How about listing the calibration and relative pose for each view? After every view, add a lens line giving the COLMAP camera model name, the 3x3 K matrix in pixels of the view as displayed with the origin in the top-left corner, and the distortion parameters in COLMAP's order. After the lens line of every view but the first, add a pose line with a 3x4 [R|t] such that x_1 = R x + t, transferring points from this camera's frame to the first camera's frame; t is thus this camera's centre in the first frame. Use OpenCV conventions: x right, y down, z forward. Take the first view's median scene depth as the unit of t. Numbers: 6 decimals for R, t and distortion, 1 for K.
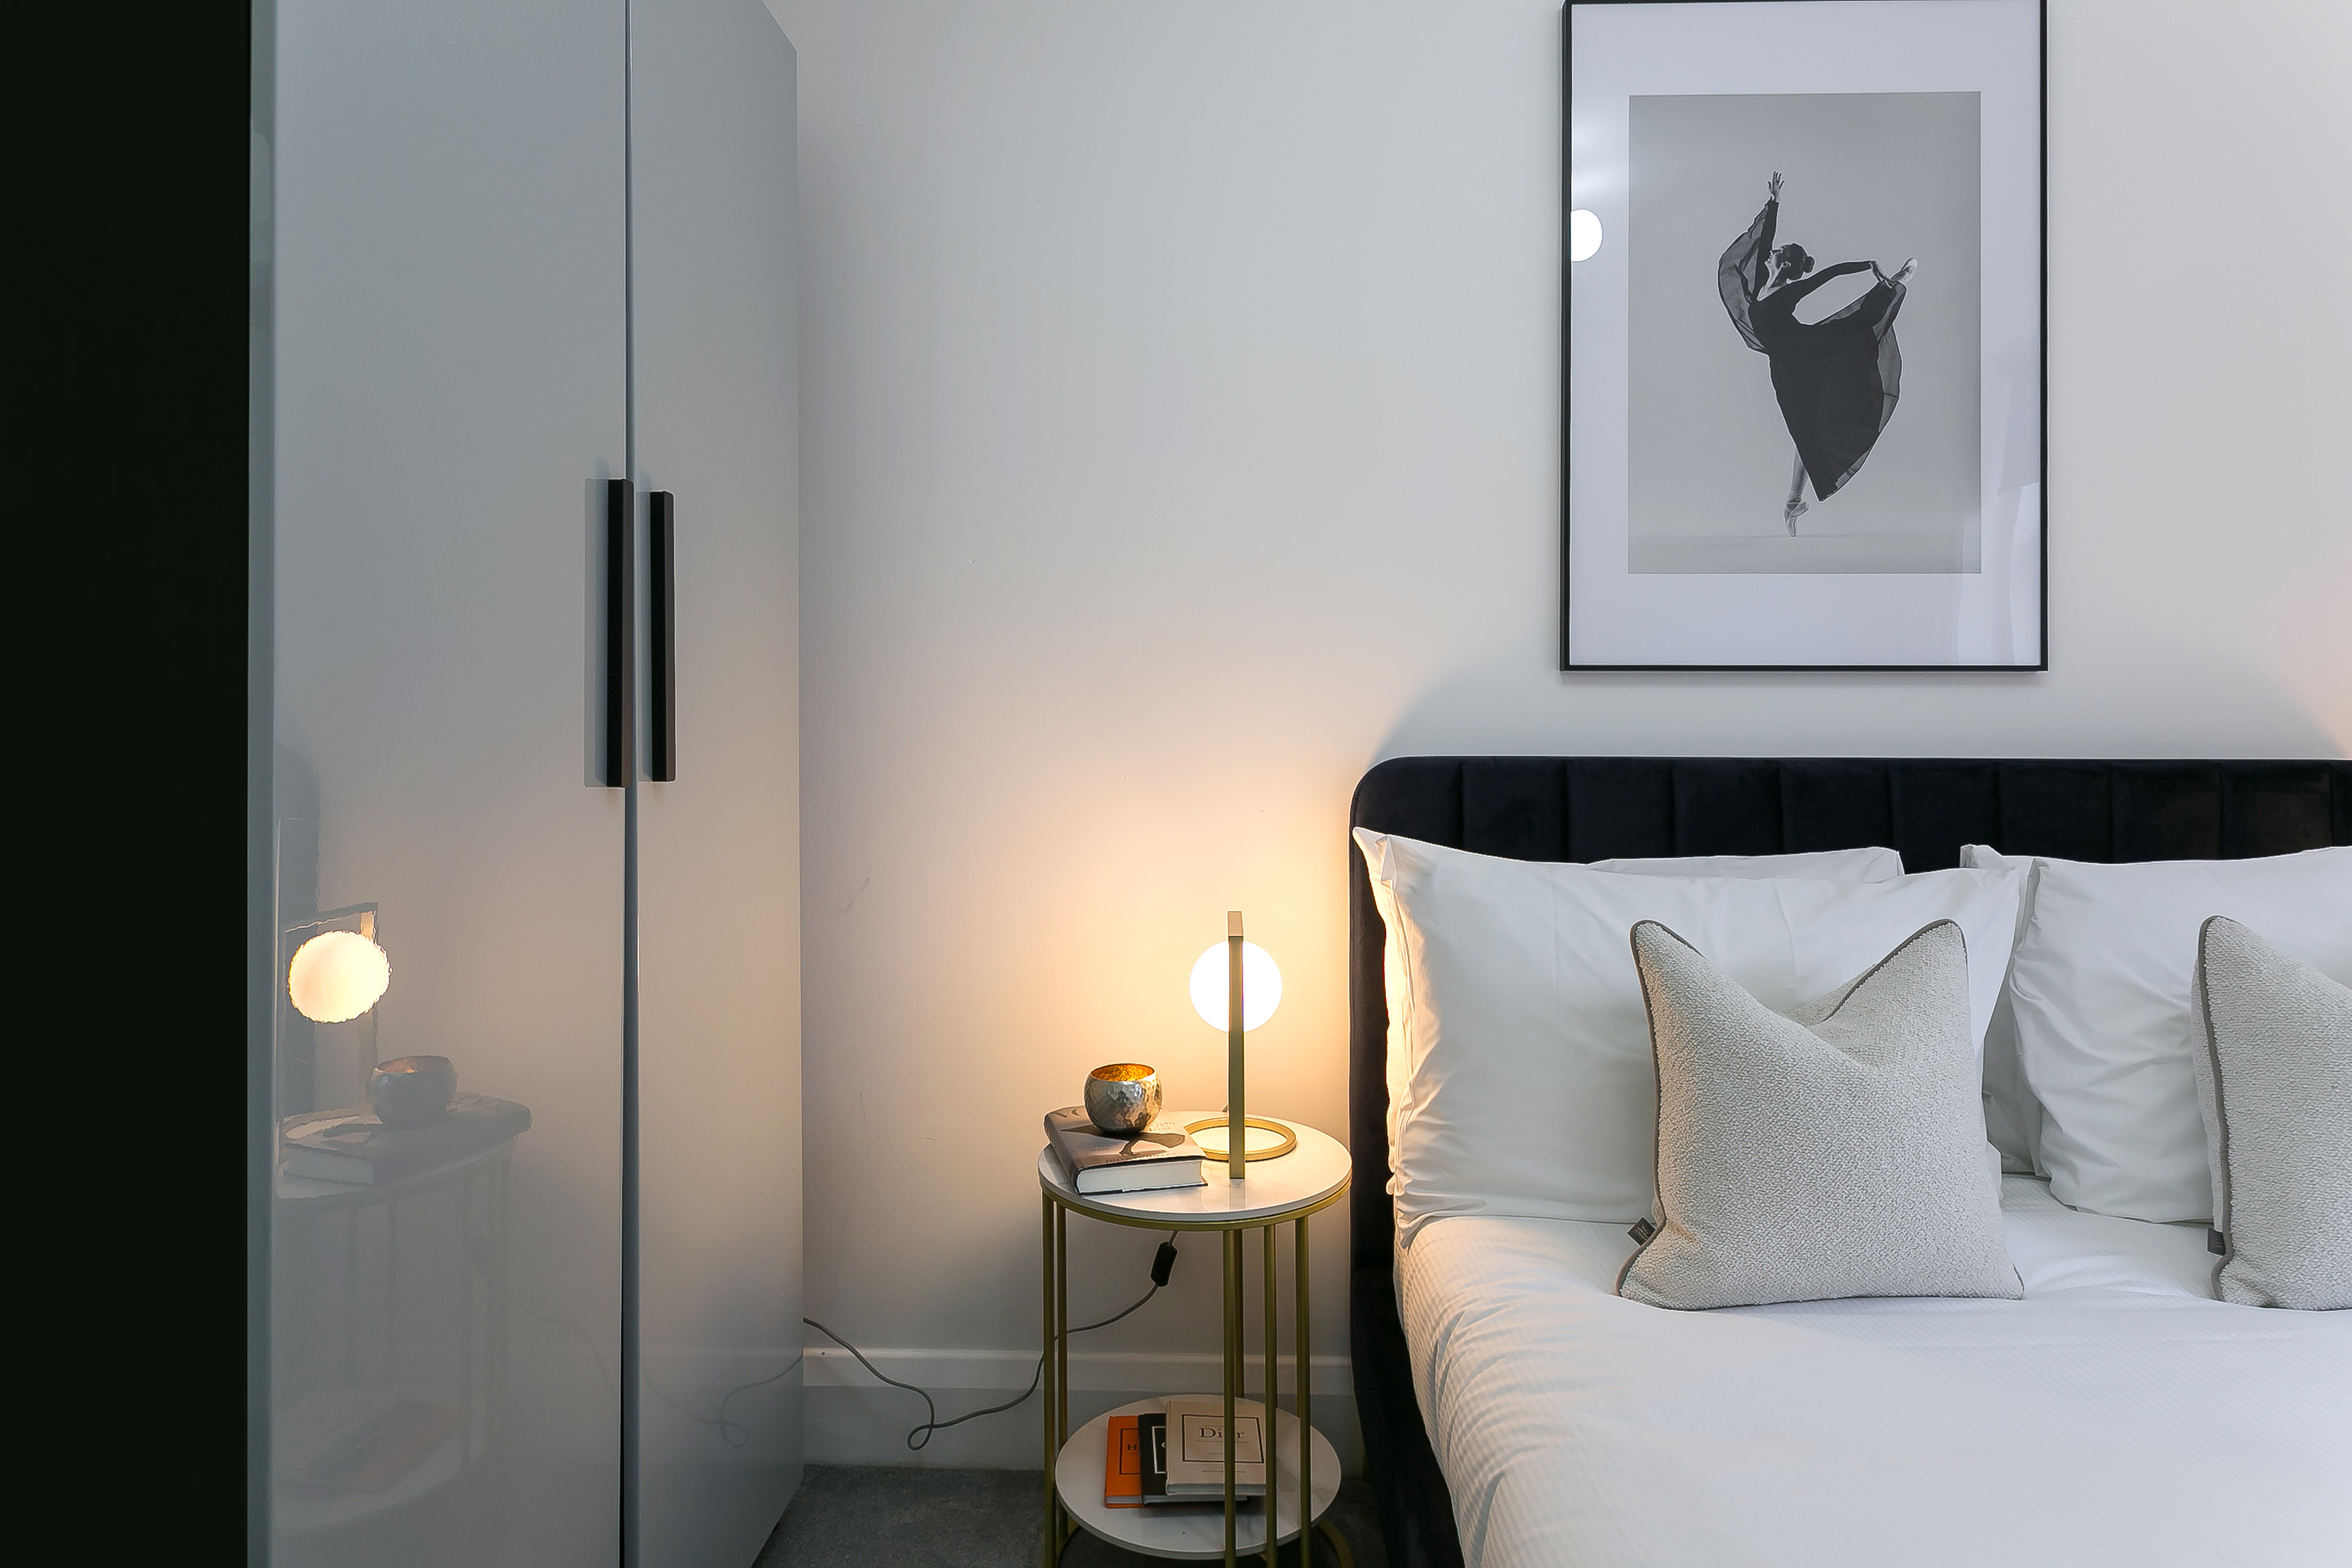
lens RADIAL K [[1356.9, 0, 997.2], [0, 1356.9, 726.3], [0, 0, 1]] dist [0.023622, -0.014804]
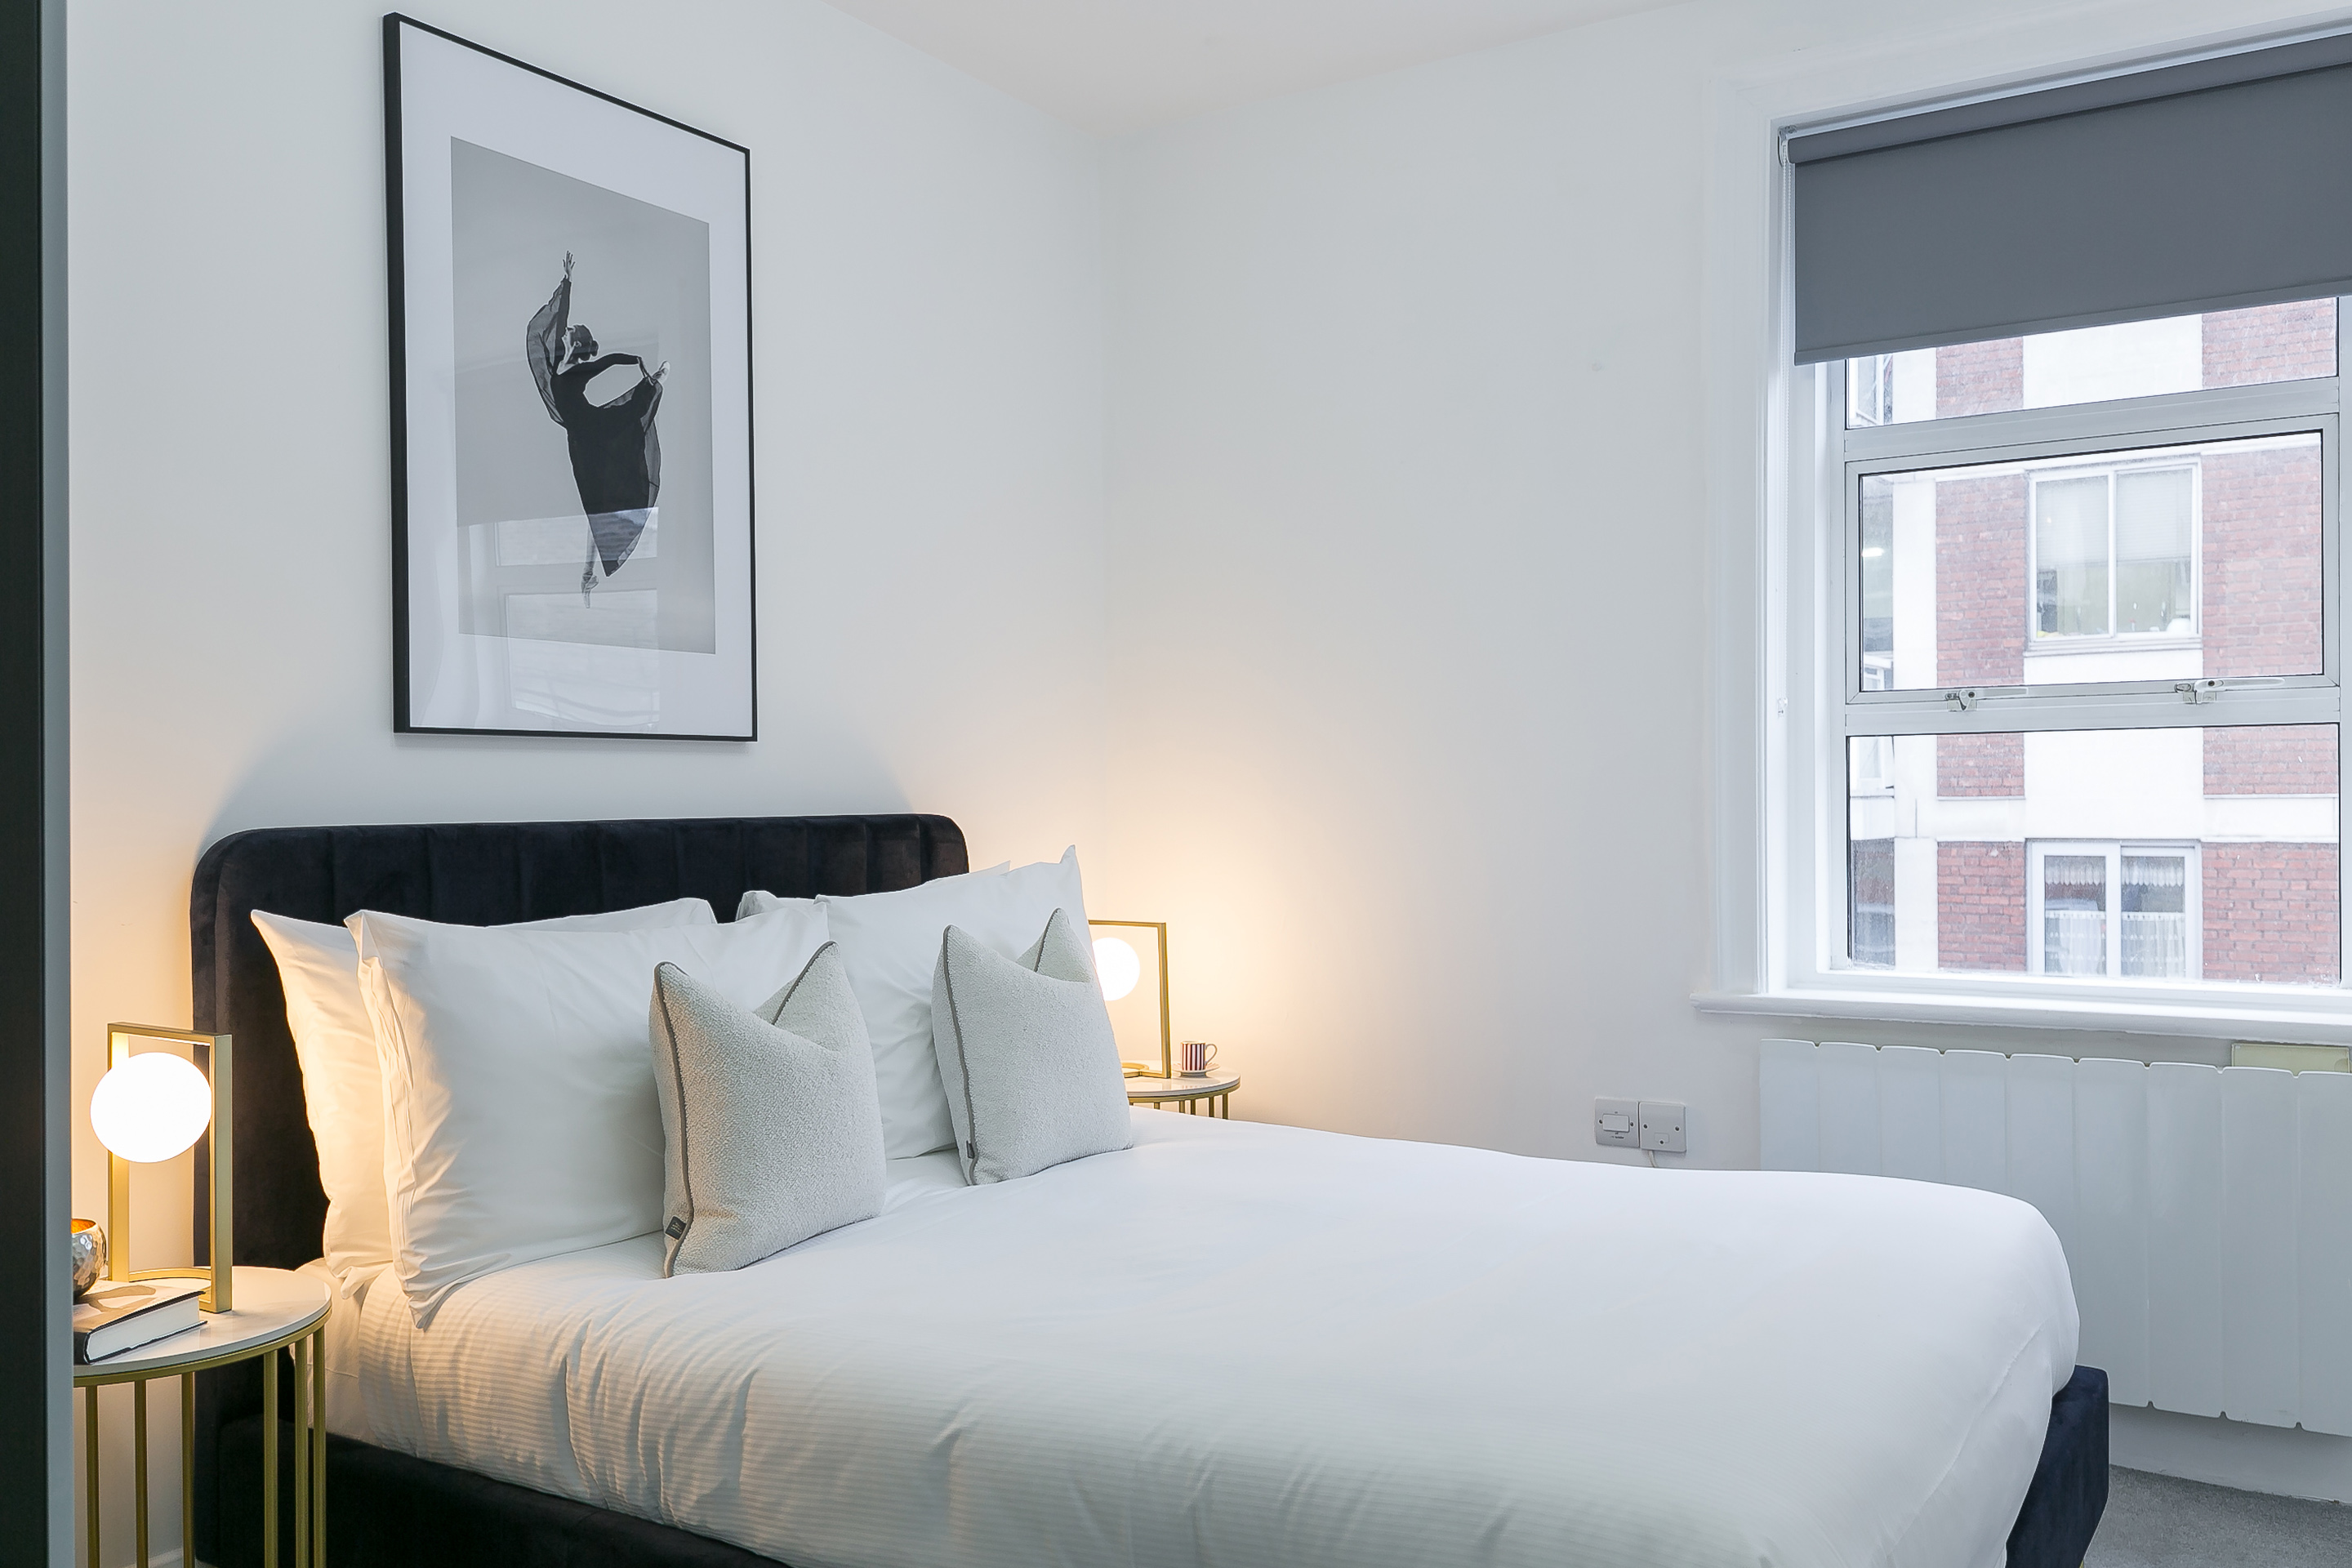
lens RADIAL K [[1983.3, 0, 1171.5], [0, 1983.3, 819.4], [0, 0, 1]] dist [0.005931, -0.000817]
pose [[0.491530, -0.020168, 0.870627, -0.518133], [0.005602, 0.999784, 0.019997, -0.006046], [-0.870843, -0.004952, 0.491537, -0.130397]]
